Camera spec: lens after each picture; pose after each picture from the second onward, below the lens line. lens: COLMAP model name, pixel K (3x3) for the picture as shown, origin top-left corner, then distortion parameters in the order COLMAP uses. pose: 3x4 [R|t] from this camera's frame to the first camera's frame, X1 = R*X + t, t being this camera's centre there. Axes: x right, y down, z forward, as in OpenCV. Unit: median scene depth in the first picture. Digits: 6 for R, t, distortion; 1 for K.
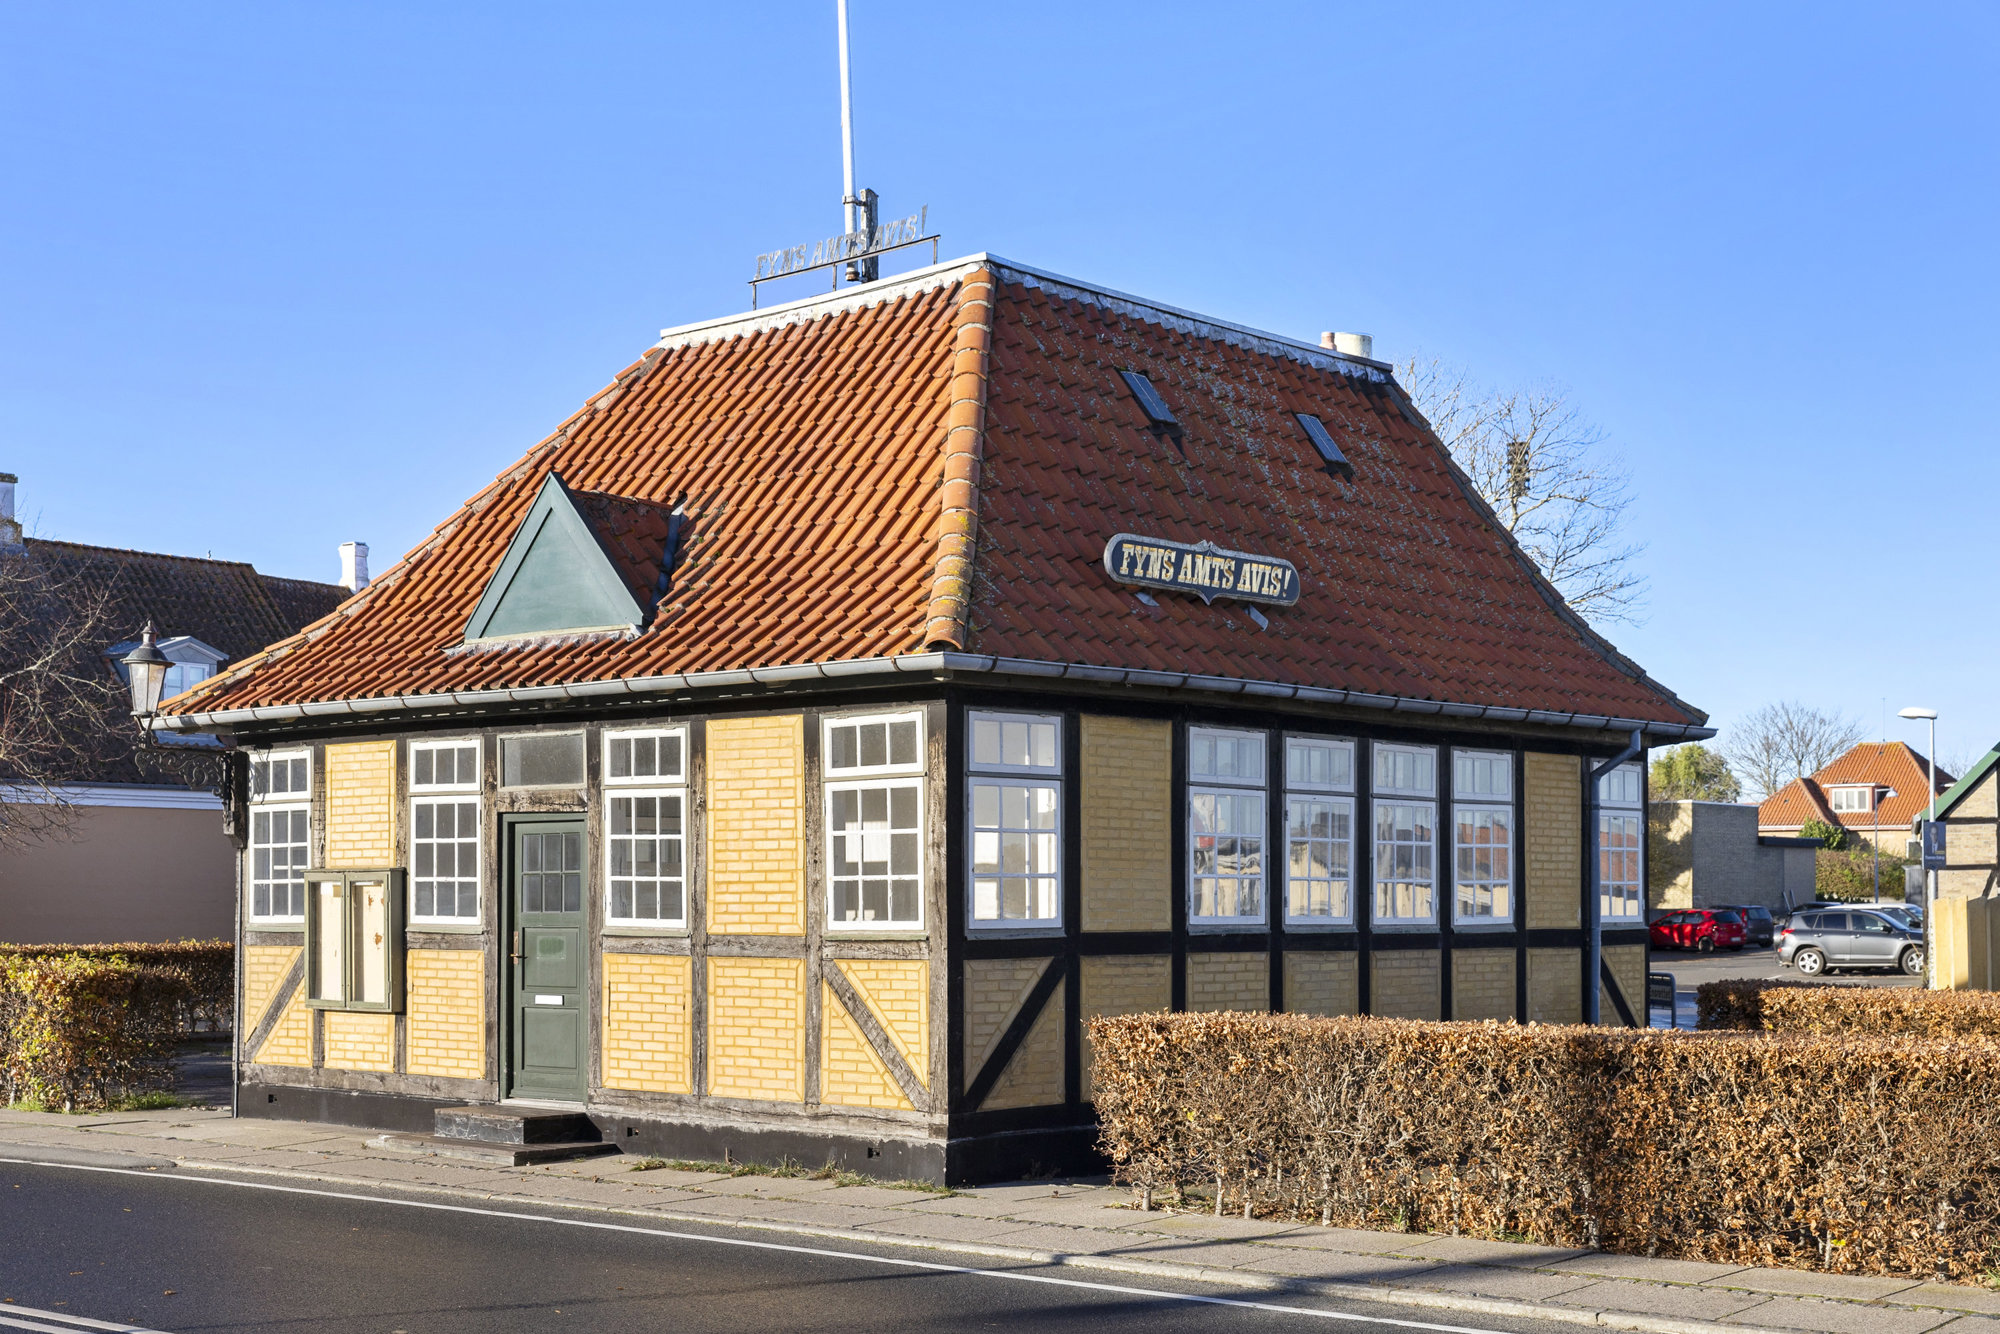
lens RADIAL K [[2831.5, 0, 1000.0], [0, 2831.5, 667.0], [0, 0, 1]] dist [0.015865, -0.027644]
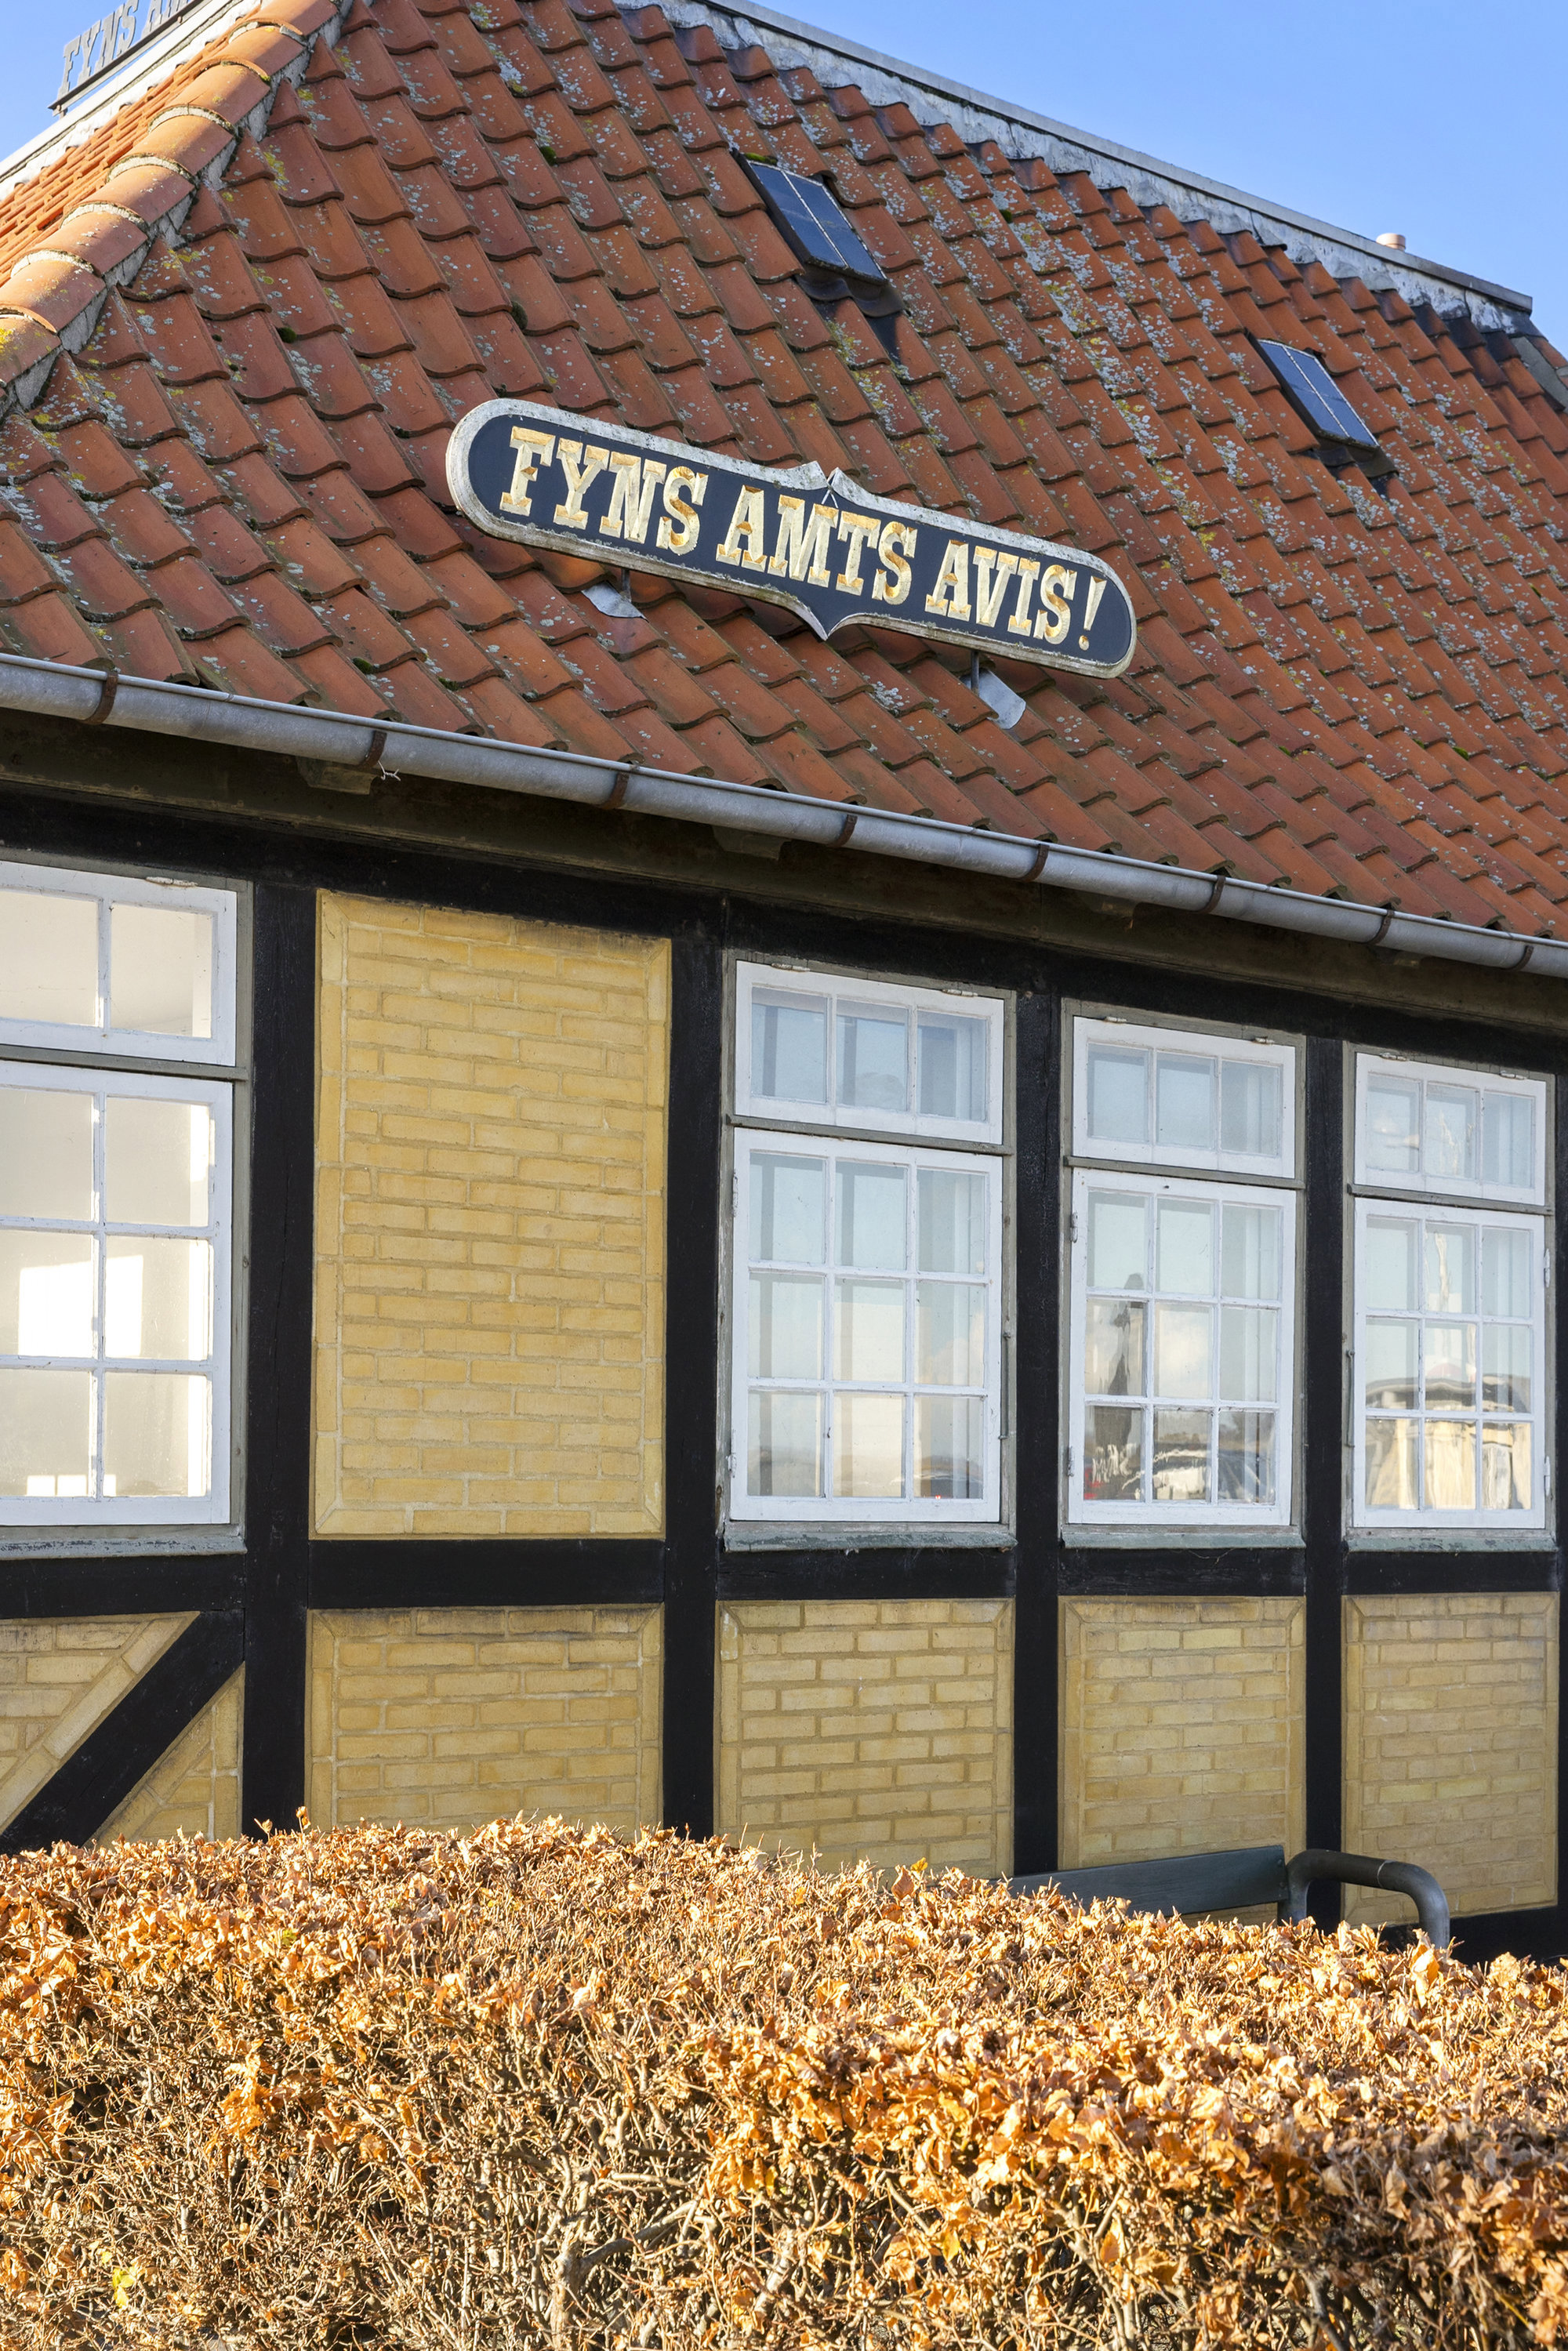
lens RADIAL K [[3328.5, 0, 816.5], [0, 3328.5, 1229.8], [0, 0, 1]] dist [0.015865, -0.027644]
pose [[0.987261, -0.003875, -0.159063, 0.139796], [0.004214, 0.999990, 0.001794, 0.052740], [0.159055, -0.002441, 0.987267, 0.578180]]
